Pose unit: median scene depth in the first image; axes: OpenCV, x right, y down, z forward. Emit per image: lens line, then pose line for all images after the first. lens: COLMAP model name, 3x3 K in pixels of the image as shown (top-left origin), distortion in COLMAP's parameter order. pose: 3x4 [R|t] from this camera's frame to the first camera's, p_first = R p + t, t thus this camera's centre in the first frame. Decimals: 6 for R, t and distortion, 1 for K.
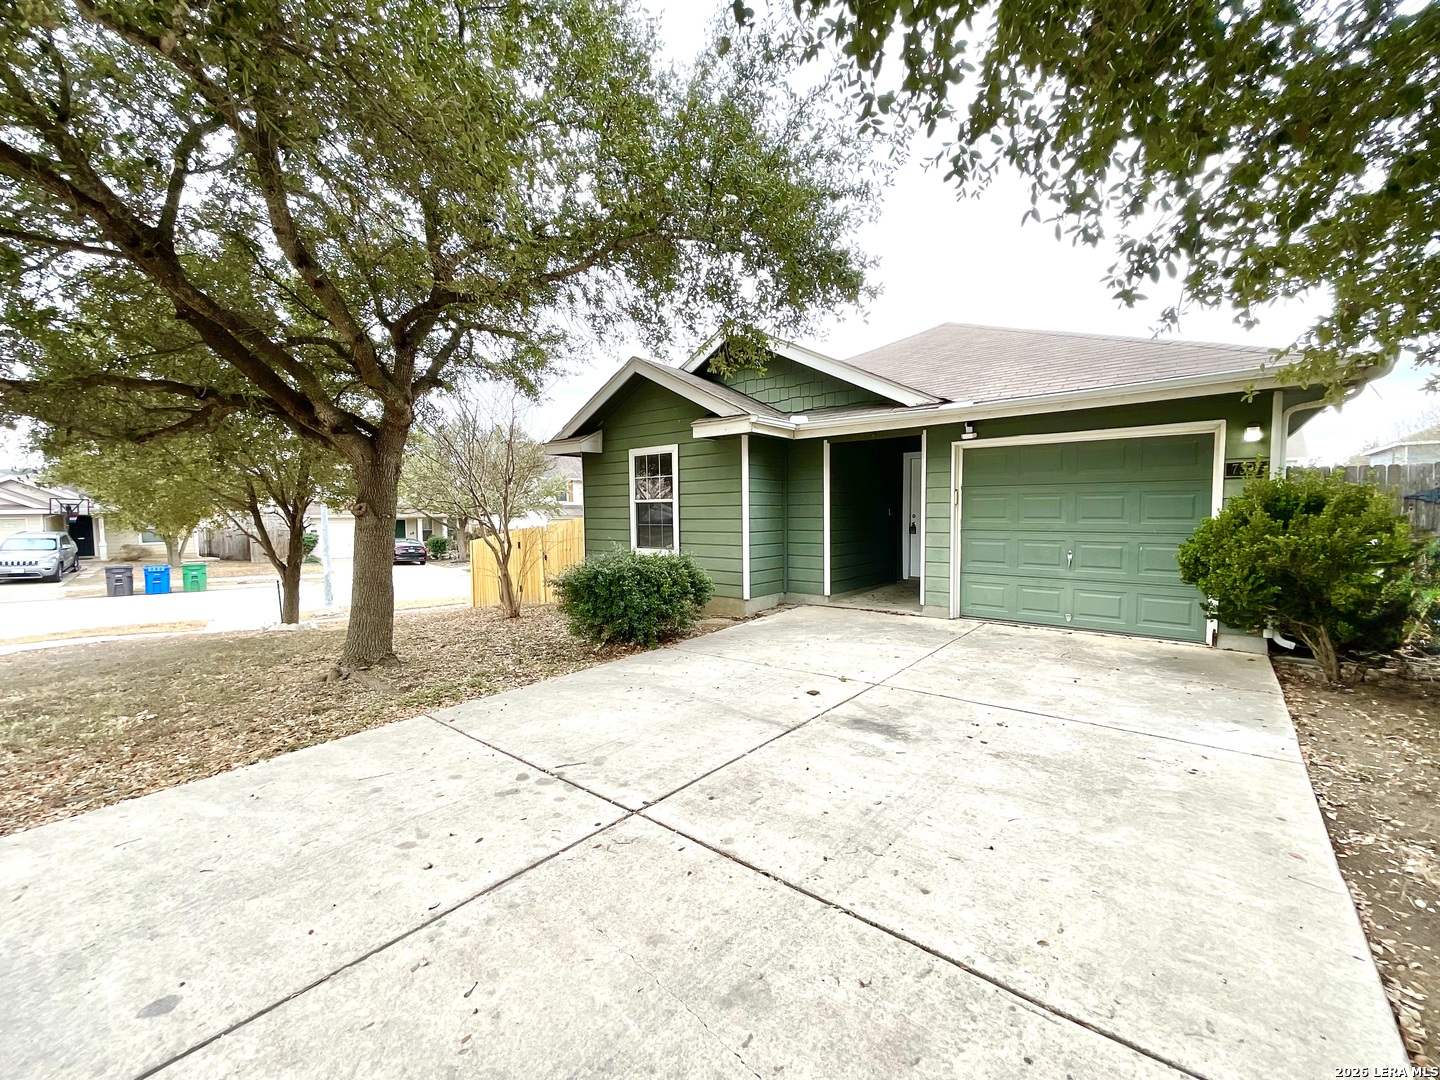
lens RADIAL K [[580.4, 0, 724.3], [0, 580.4, 546.7], [0, 0, 1]] dist [-0.004208, 0.000139]
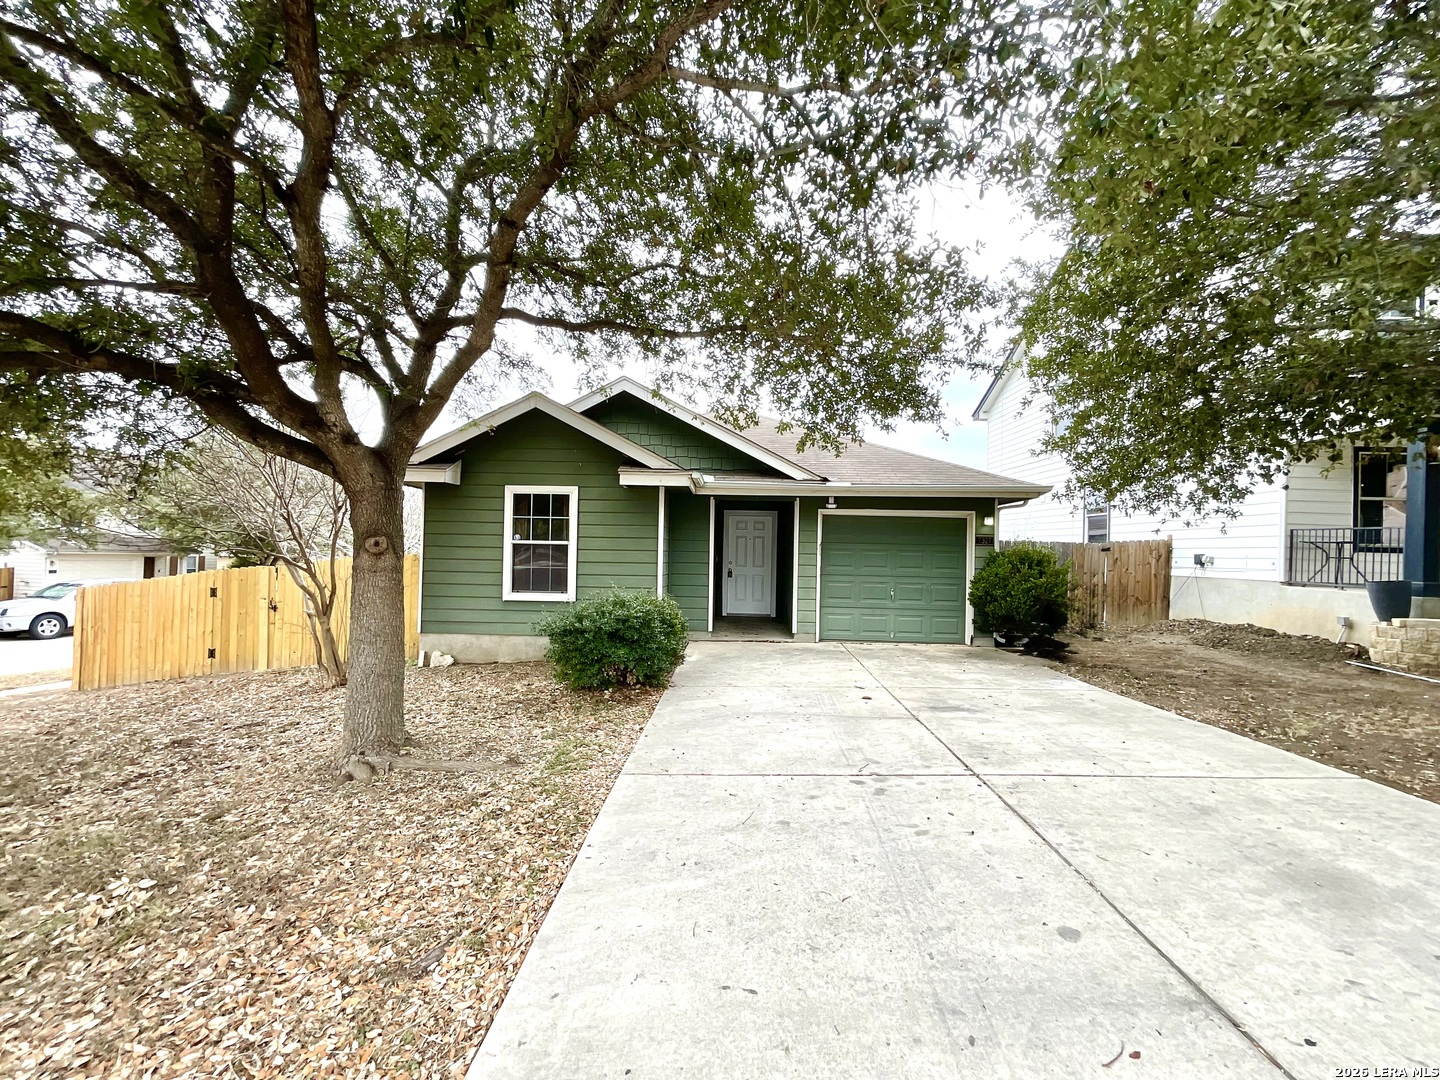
lens RADIAL K [[580.4, 0, 714.2], [0, 580.4, 548.6], [0, 0, 1]] dist [-0.004208, 0.000139]
pose [[0.786487, 0.031688, 0.616793, -0.625806], [0.012231, 0.997688, -0.066852, -0.002733], [-0.617486, 0.060122, 0.784281, 0.102495]]
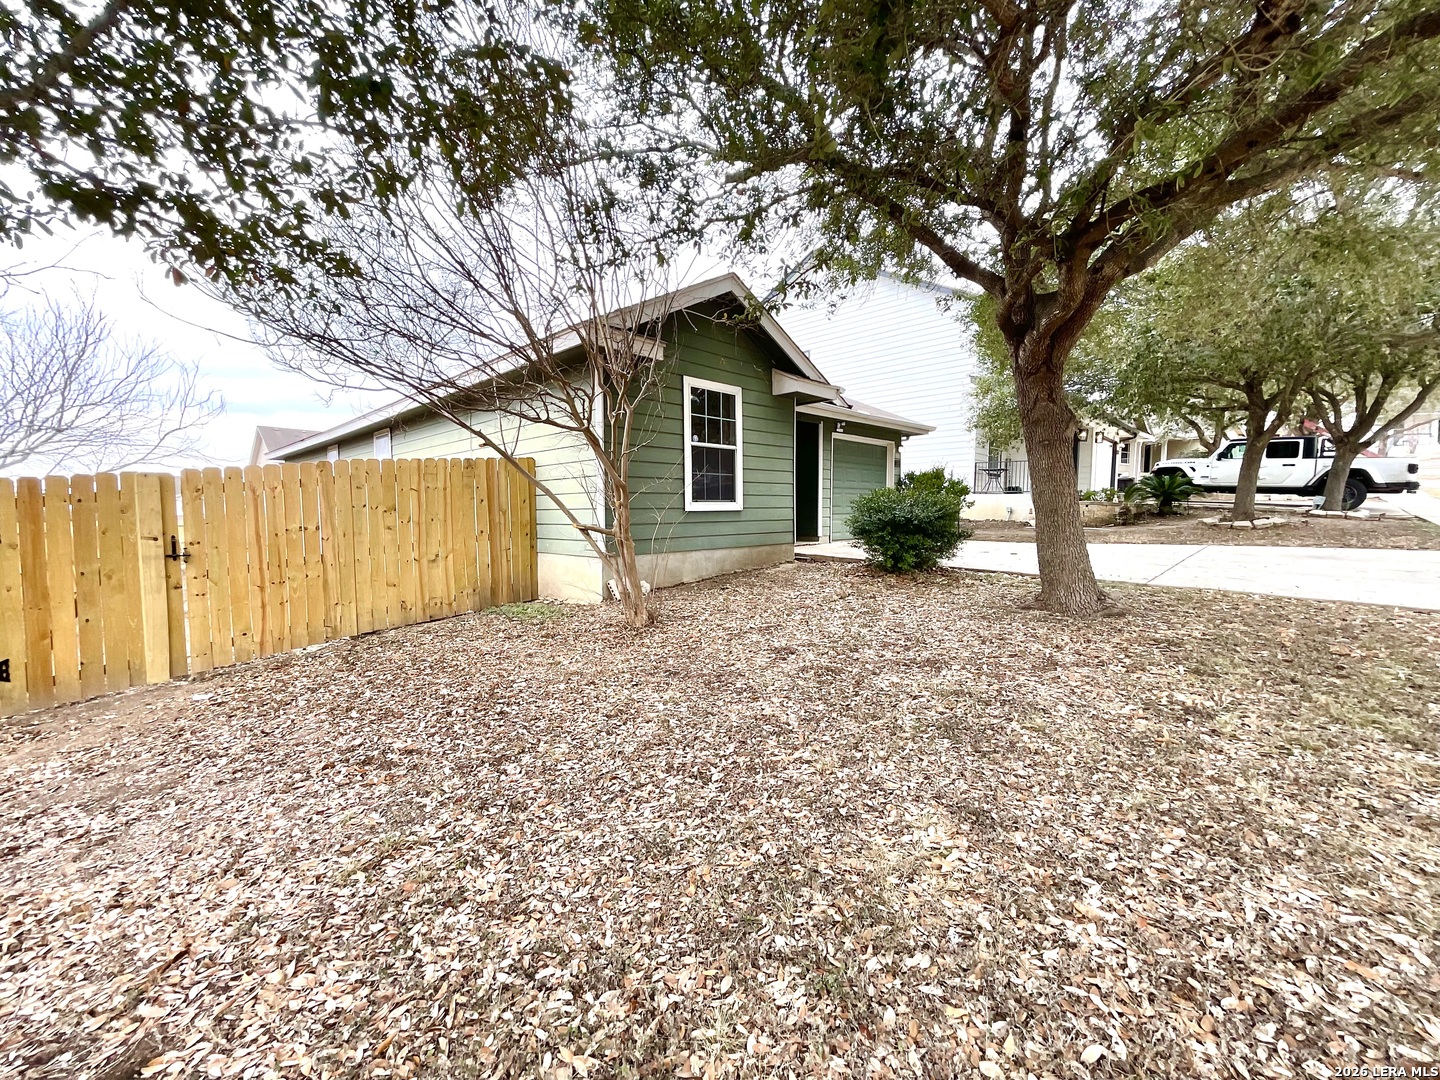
lens RADIAL K [[580.4, 0, 718.8], [0, 580.4, 538.8], [0, 0, 1]] dist [-0.004208, 0.000139]
pose [[0.084207, -0.050859, 0.995150, -1.260010], [0.061848, 0.997038, 0.045722, 0.022987], [-0.994527, 0.057698, 0.087103, 1.198302]]
